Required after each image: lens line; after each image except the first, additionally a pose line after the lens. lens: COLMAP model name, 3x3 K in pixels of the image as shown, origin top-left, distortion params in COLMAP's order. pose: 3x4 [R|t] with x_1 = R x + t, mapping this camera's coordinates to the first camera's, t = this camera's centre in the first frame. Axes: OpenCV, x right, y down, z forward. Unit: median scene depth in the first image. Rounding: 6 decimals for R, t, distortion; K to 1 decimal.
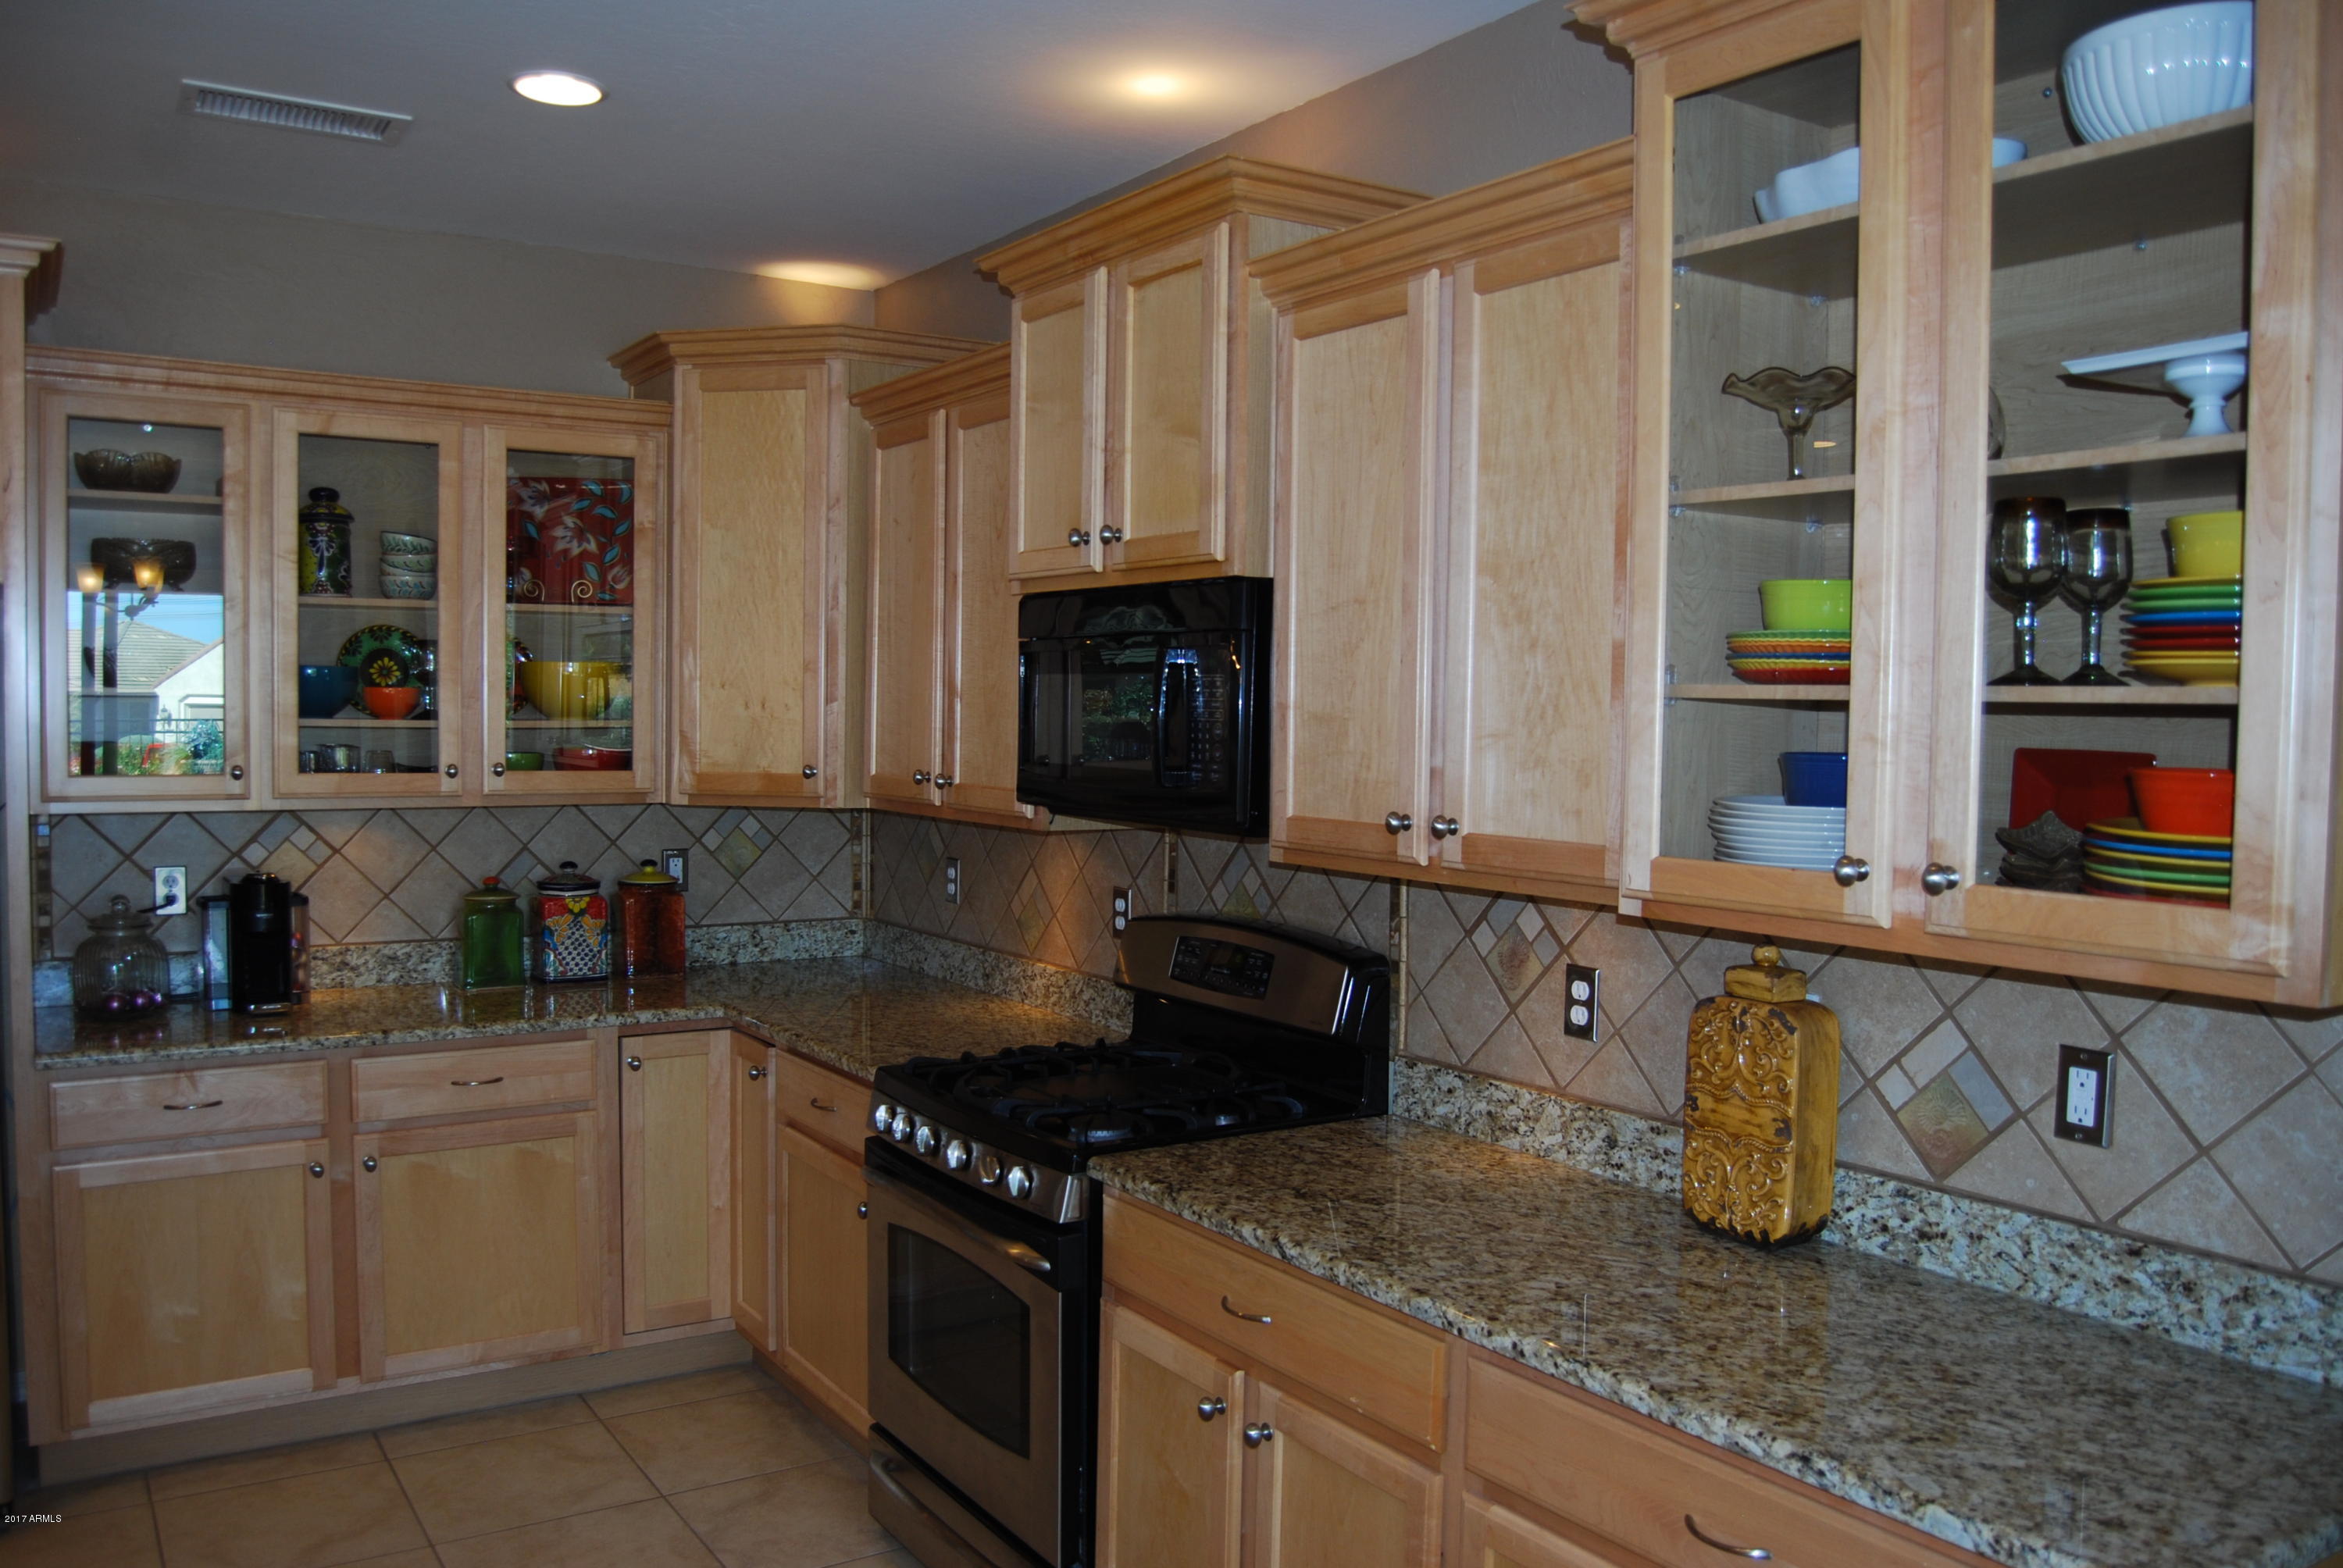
lens RADIAL K [[1839.4, 0, 1156.2], [0, 1839.4, 789.7], [0, 0, 1]] dist [-0.096722, 0.039707]
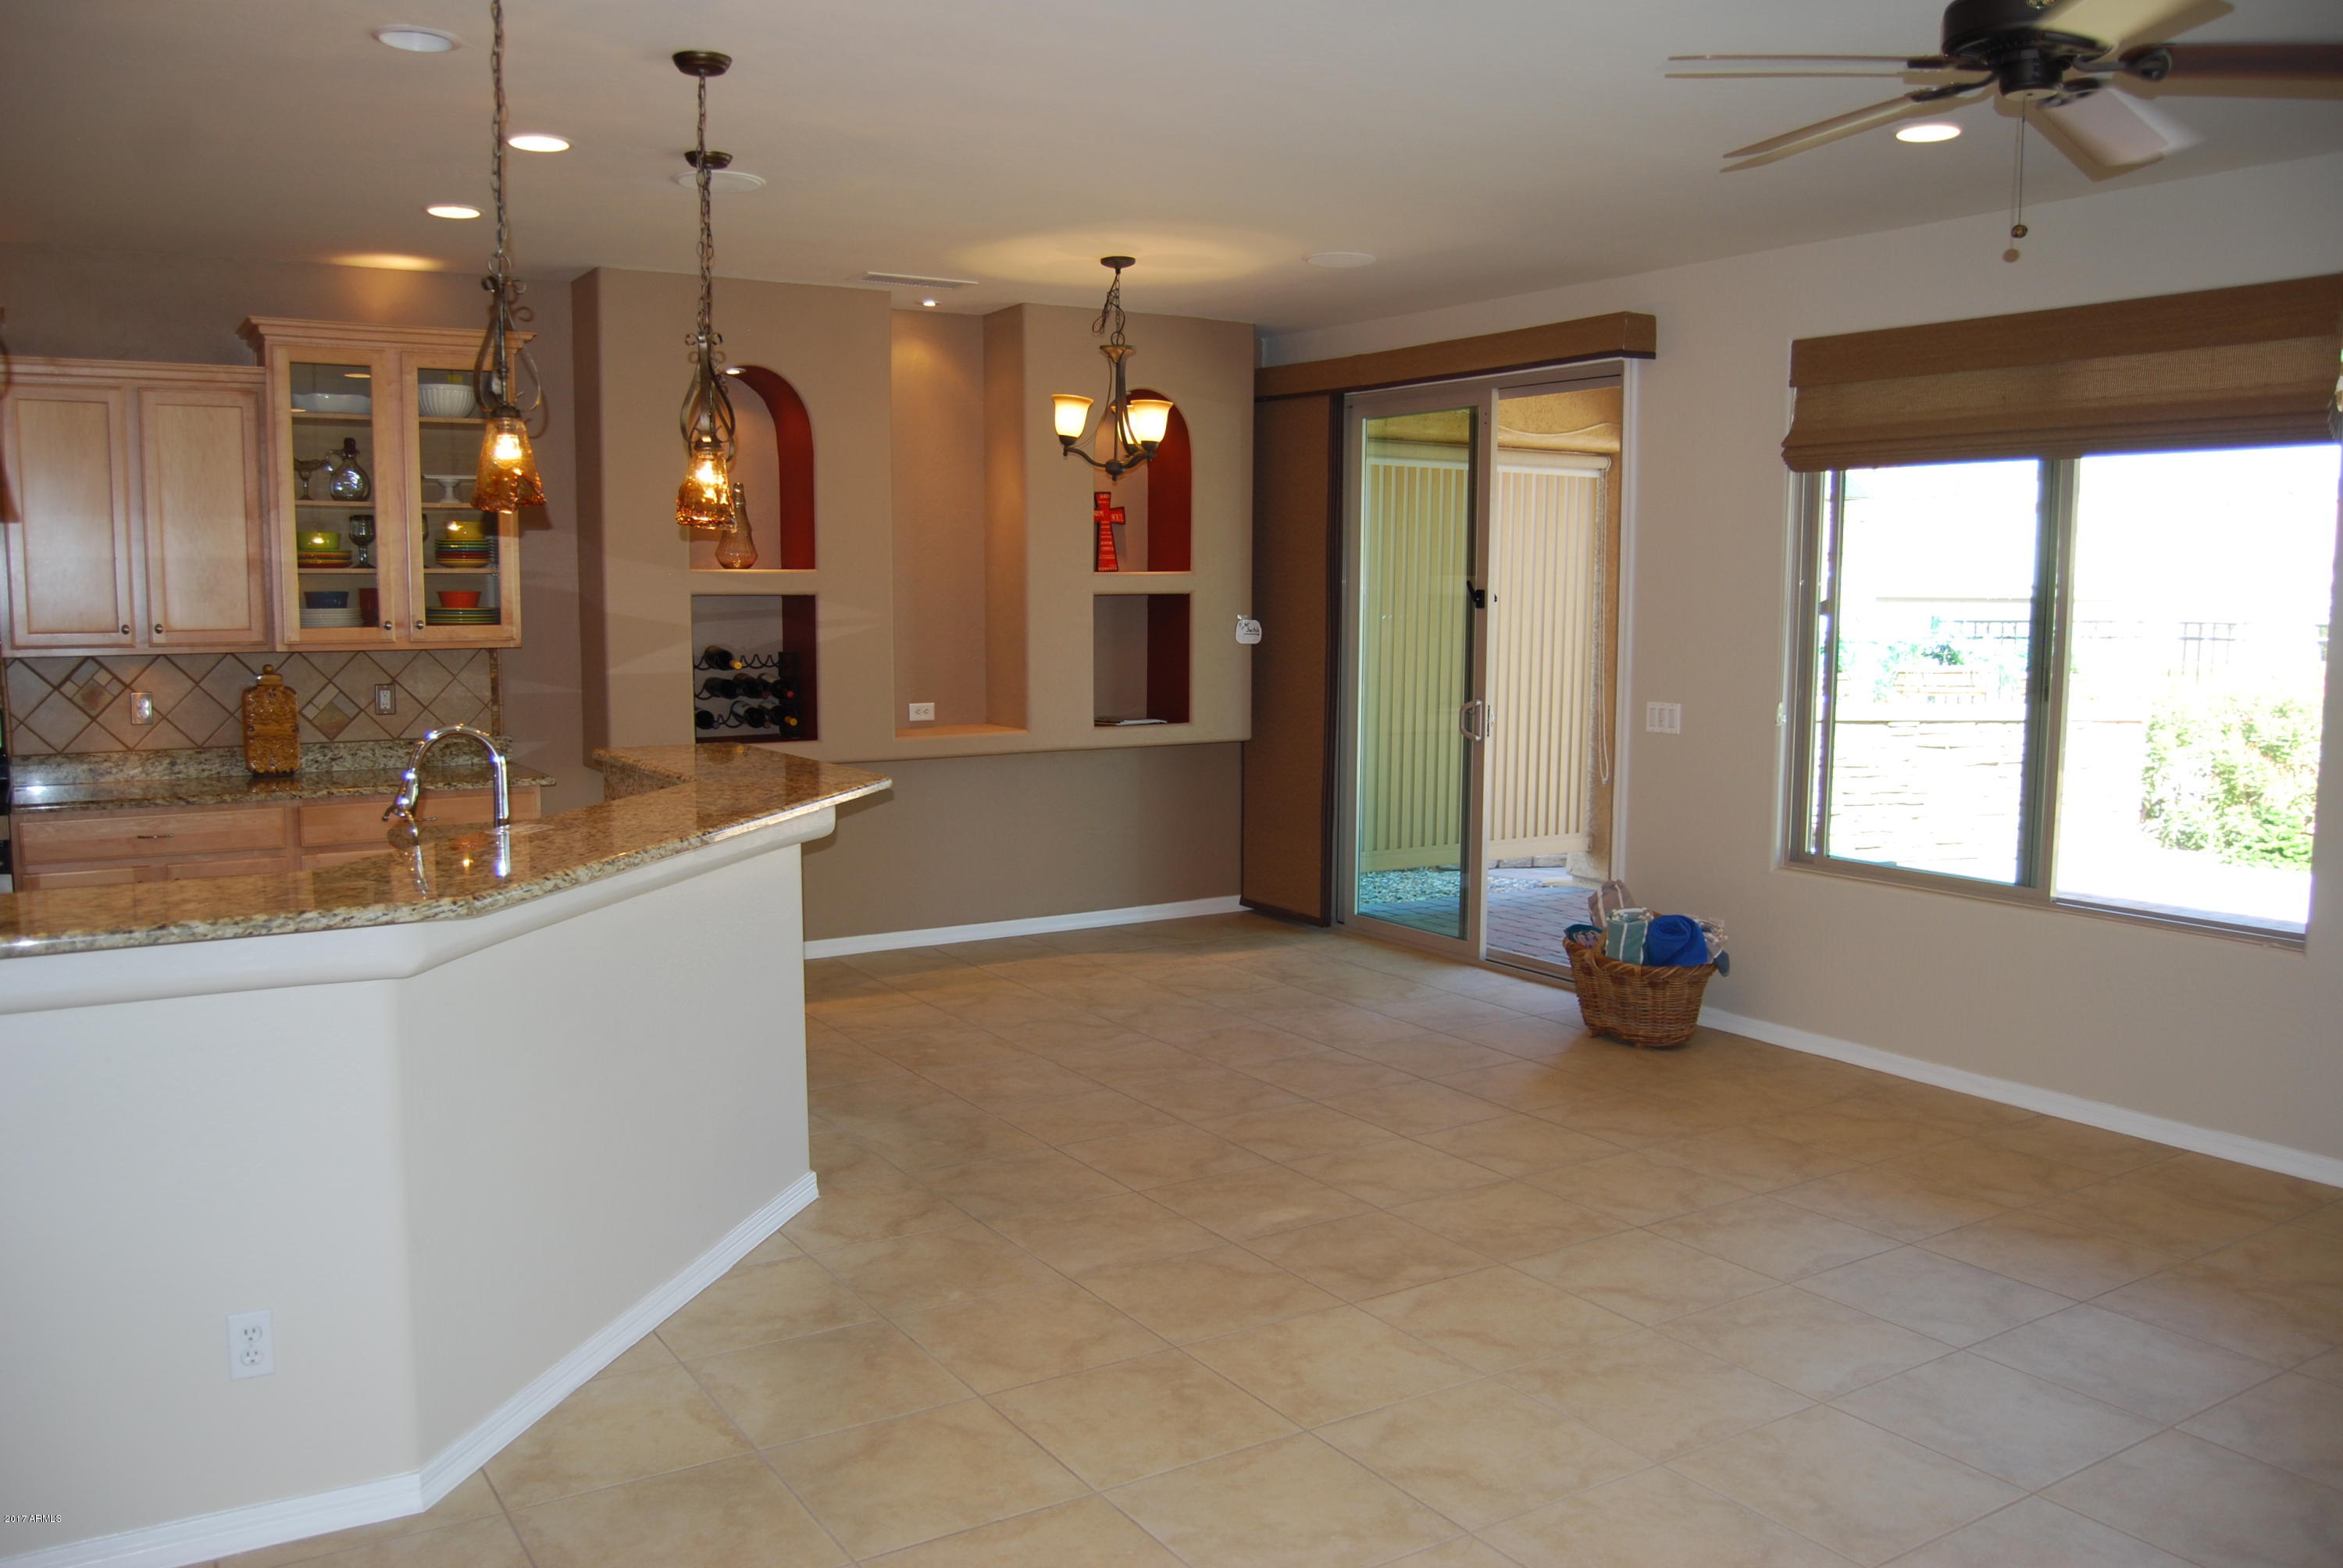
lens RADIAL K [[1839.4, 0, 1117.0], [0, 1839.4, 817.5], [0, 0, 1]] dist [-0.096722, 0.039707]
pose [[0.027993, -0.138725, 0.989935, -1.970770], [0.042465, 0.989594, 0.137476, -0.003486], [-0.998706, 0.038190, 0.033592, -0.280442]]
